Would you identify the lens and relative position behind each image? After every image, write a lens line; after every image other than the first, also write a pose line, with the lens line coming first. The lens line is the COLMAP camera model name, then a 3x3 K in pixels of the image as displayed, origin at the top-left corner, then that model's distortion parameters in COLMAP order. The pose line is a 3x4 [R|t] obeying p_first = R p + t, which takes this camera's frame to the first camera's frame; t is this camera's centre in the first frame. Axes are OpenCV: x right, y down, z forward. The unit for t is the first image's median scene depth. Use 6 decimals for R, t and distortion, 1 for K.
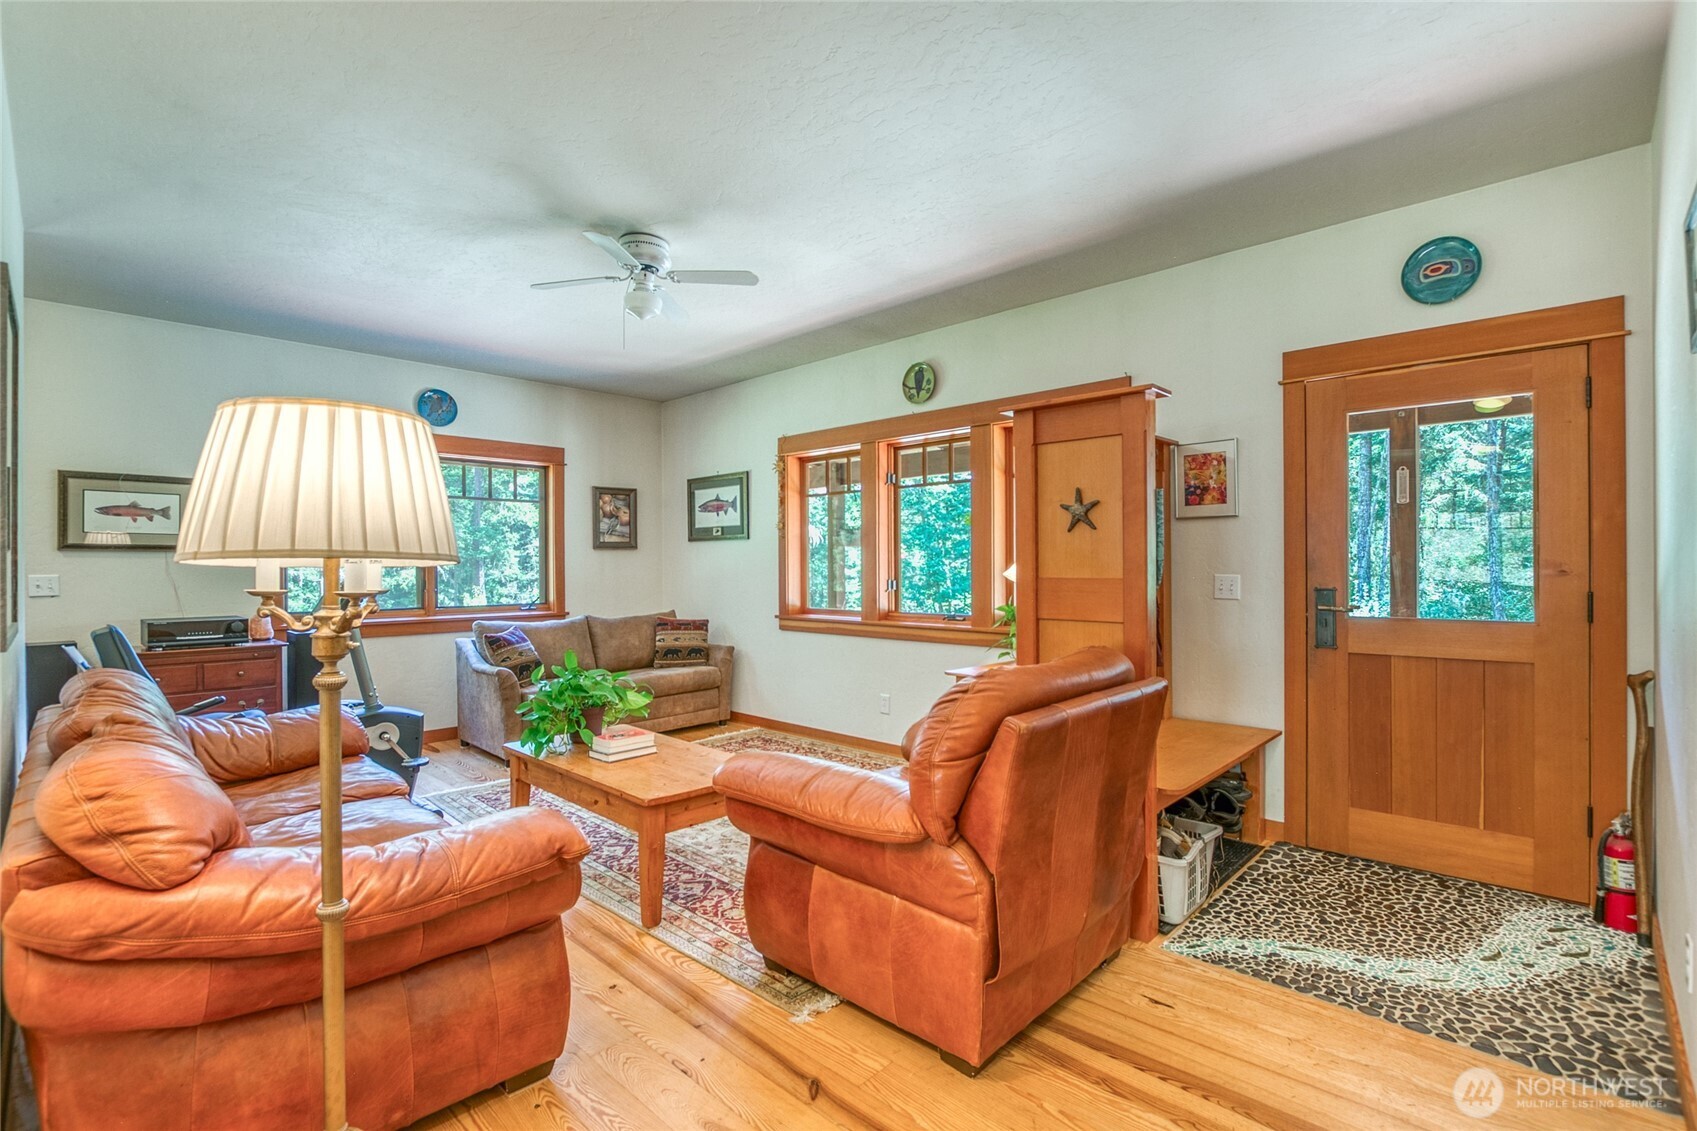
lens RADIAL K [[774.4, 0, 848.5], [0, 774.4, 565.5], [0, 0, 1]] dist [-0.023270, 0.000480]
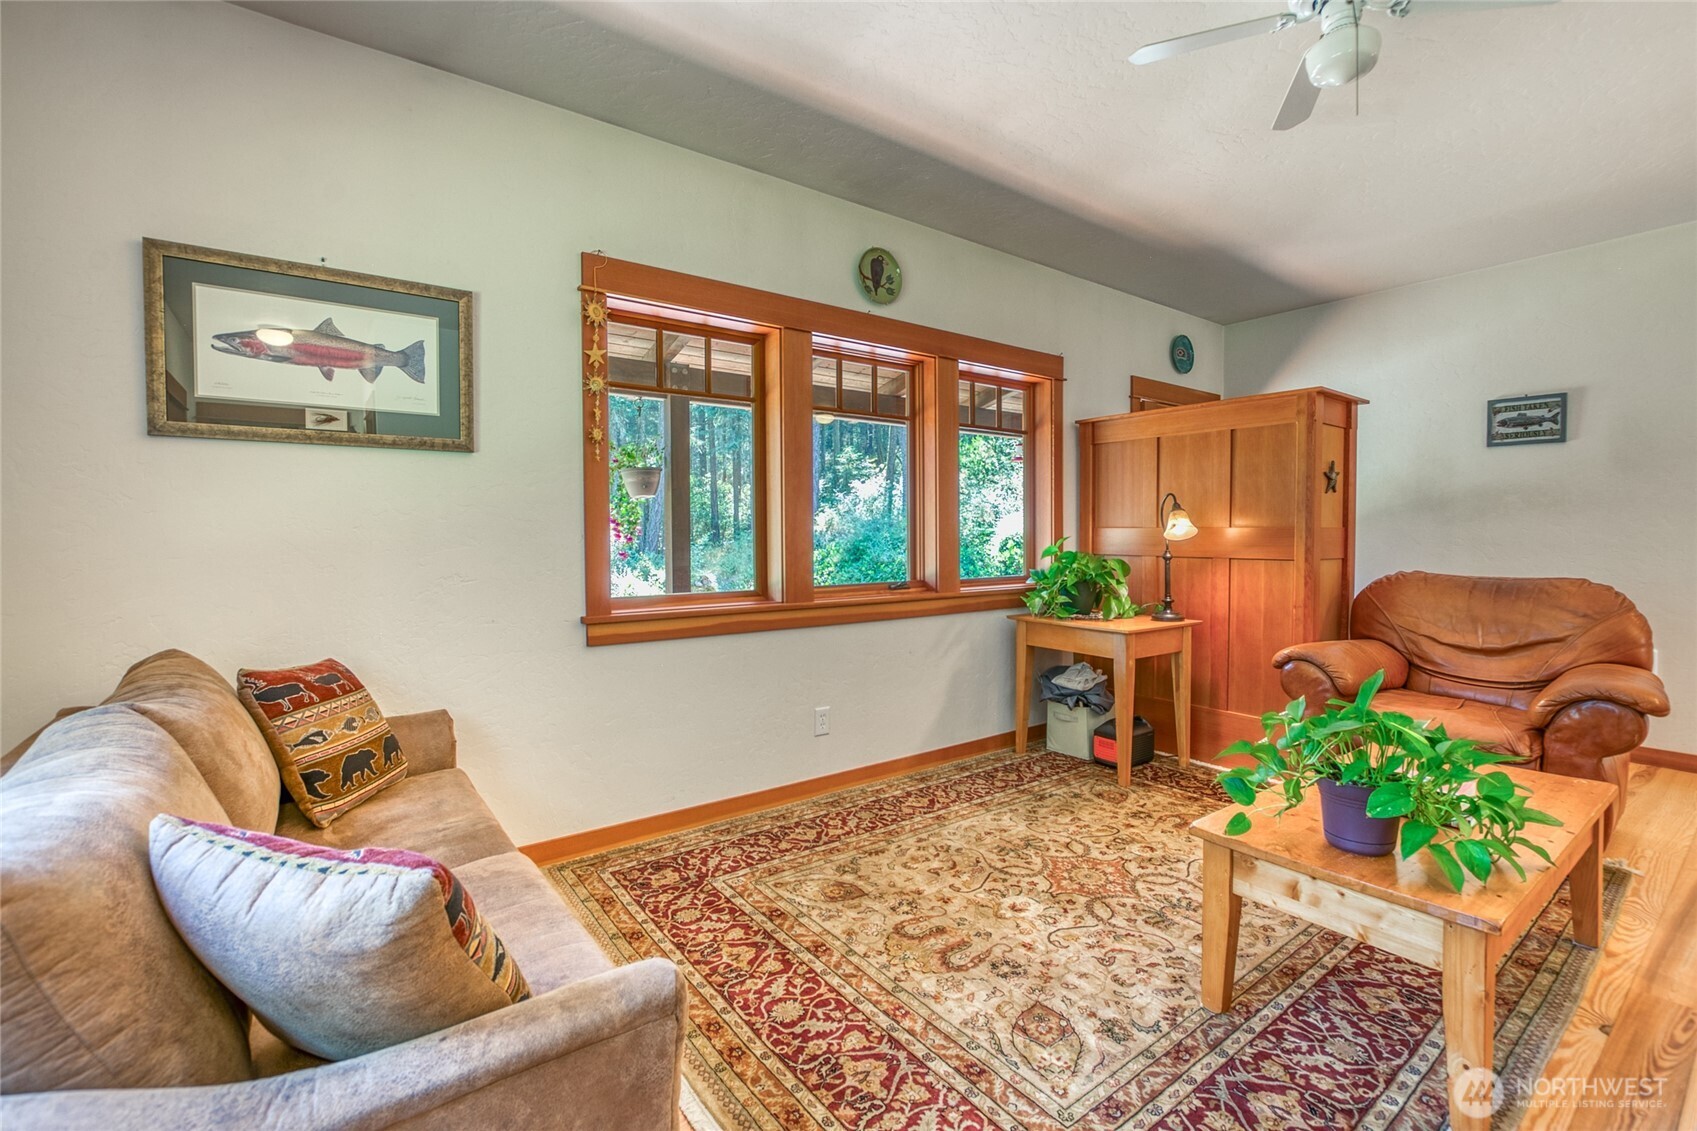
lens RADIAL K [[761.2, 0, 856.9], [0, 761.2, 526.2], [0, 0, 1]] dist [-0.018391, 0.000308]
pose [[0.153381, 0.006063, 0.988149, -0.635520], [0.001520, 0.999979, -0.006372, 0.013125], [-0.988166, 0.002479, 0.153369, 0.895263]]
